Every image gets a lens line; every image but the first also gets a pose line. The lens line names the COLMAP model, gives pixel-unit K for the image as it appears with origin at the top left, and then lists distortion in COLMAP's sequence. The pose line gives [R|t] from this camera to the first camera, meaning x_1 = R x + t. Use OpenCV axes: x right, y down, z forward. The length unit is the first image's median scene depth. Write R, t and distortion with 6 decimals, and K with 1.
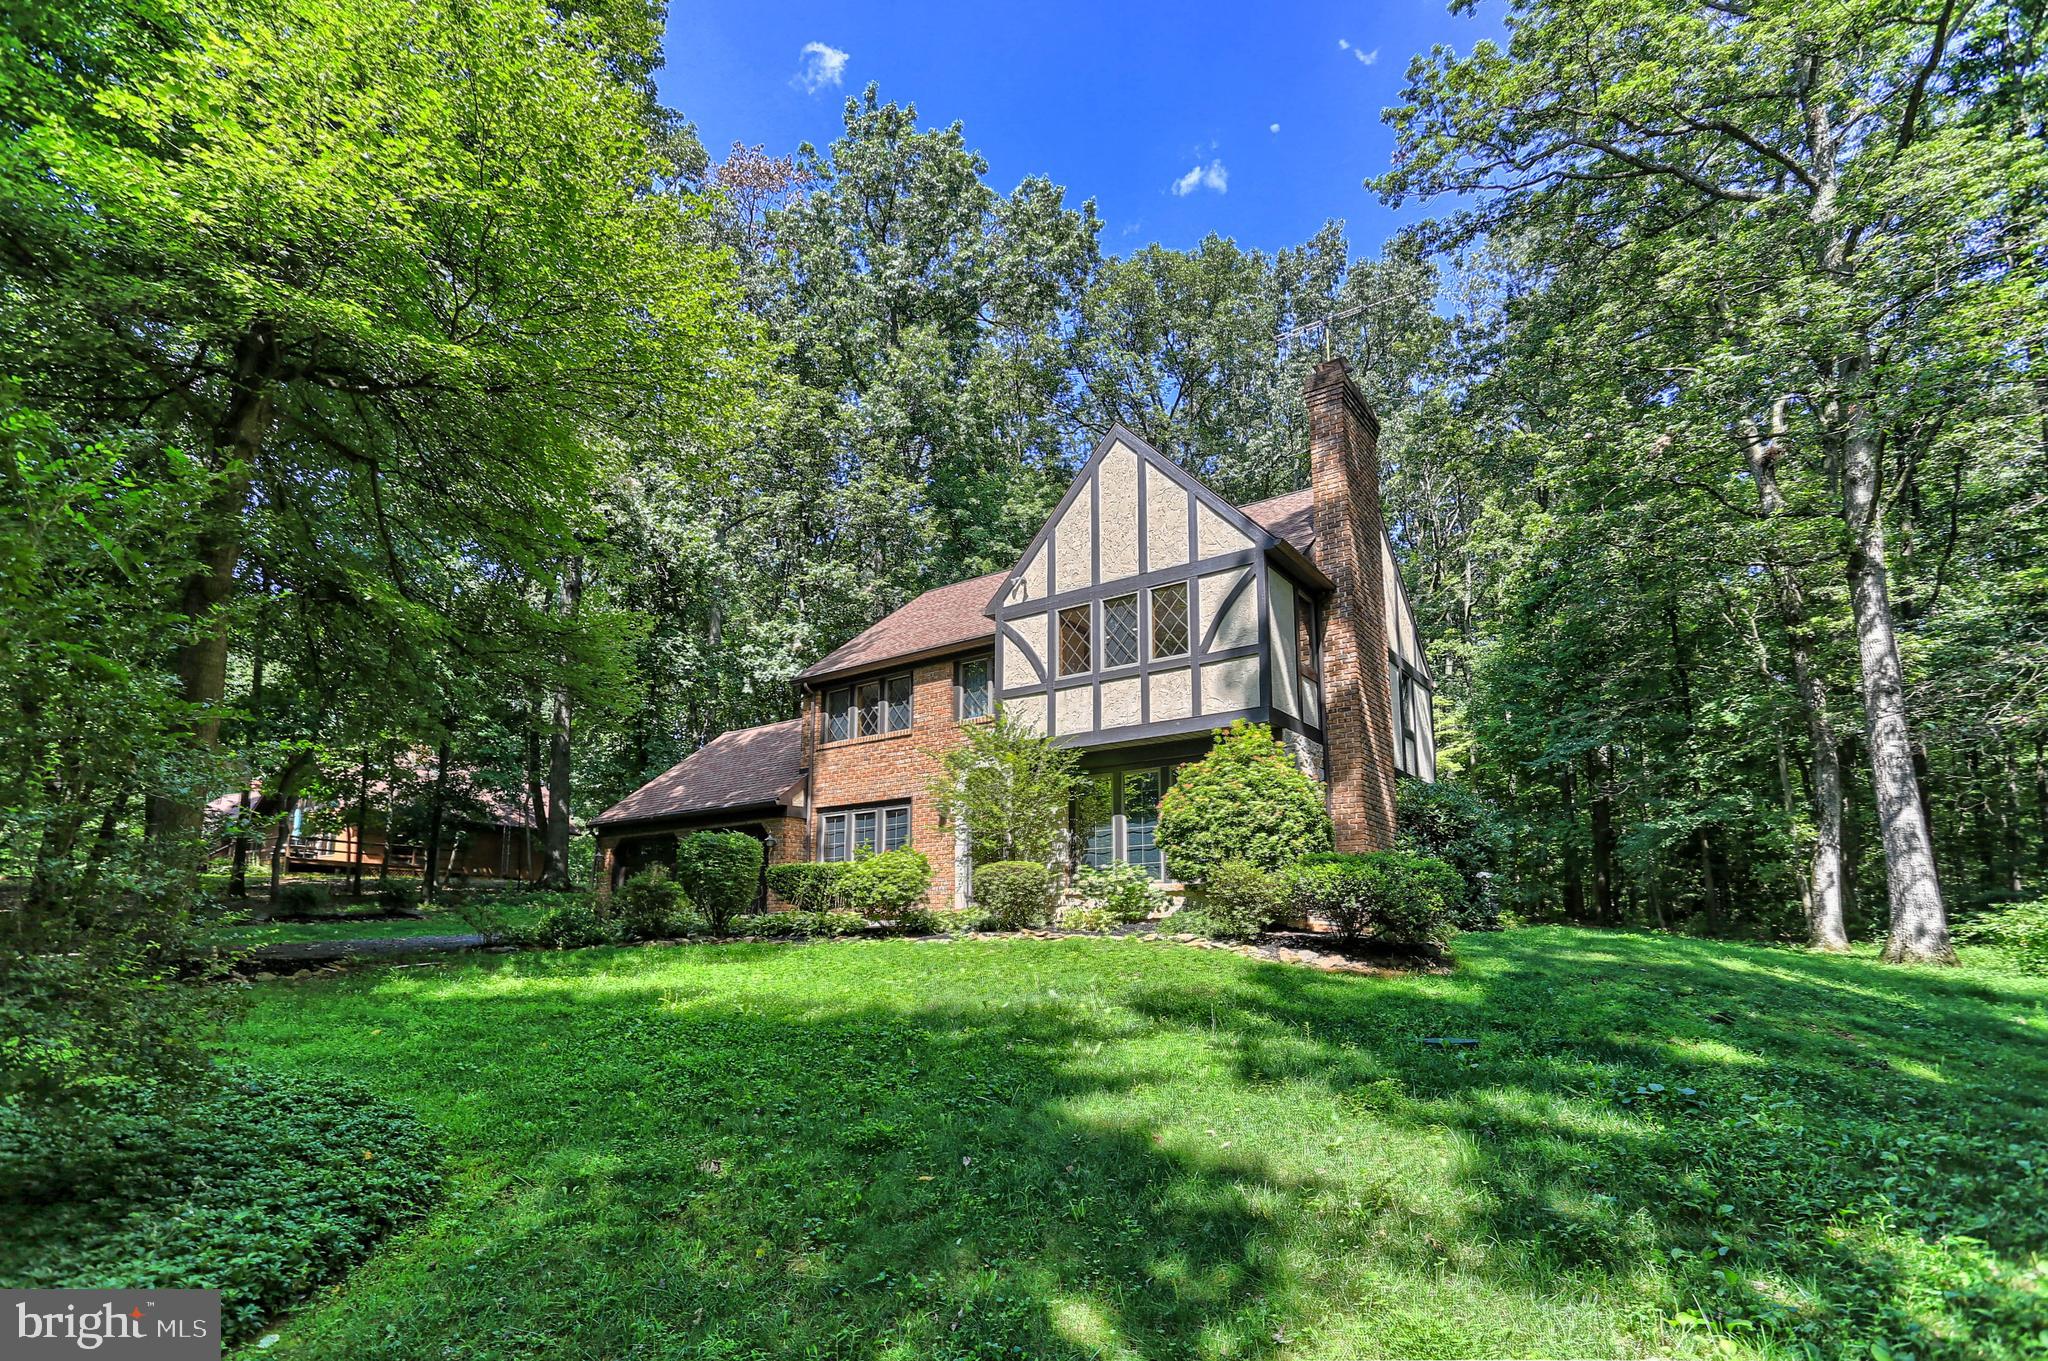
lens RADIAL K [[947.8, 0, 961.4], [0, 947.8, 765.0], [0, 0, 1]] dist [-0.025061, 0.000799]
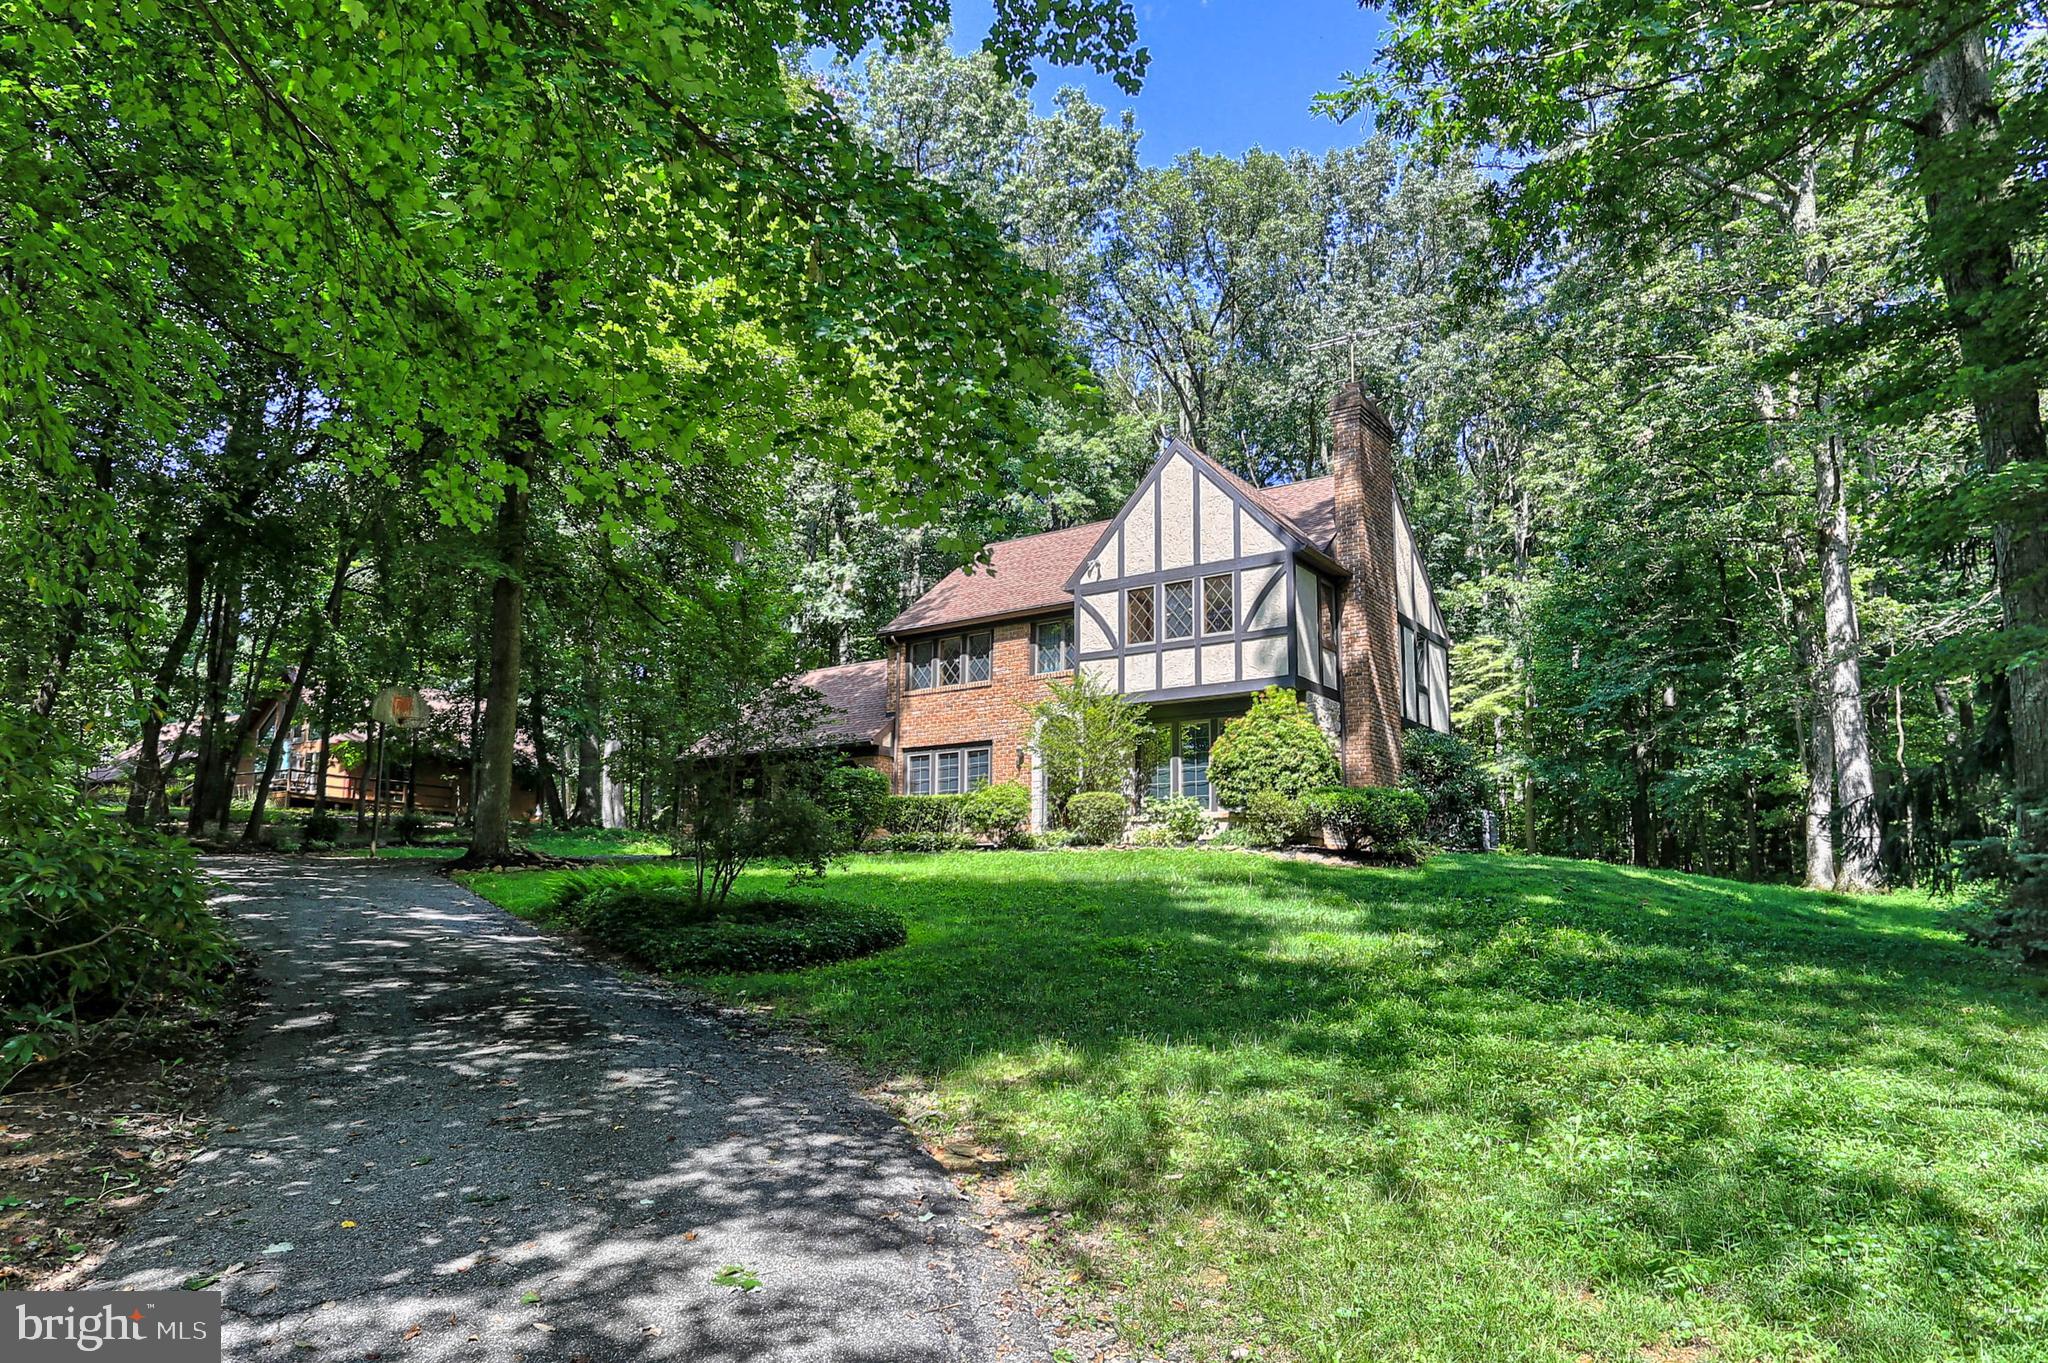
lens RADIAL K [[1029.1, 0, 1013.8], [0, 1029.1, 673.2], [0, 0, 1]] dist [-0.014469, 0.000590]
pose [[0.999391, 0.013667, 0.032098, -0.088182], [-0.012784, 0.999539, -0.027556, -0.016982], [-0.032460, 0.027129, 0.999105, -0.333362]]
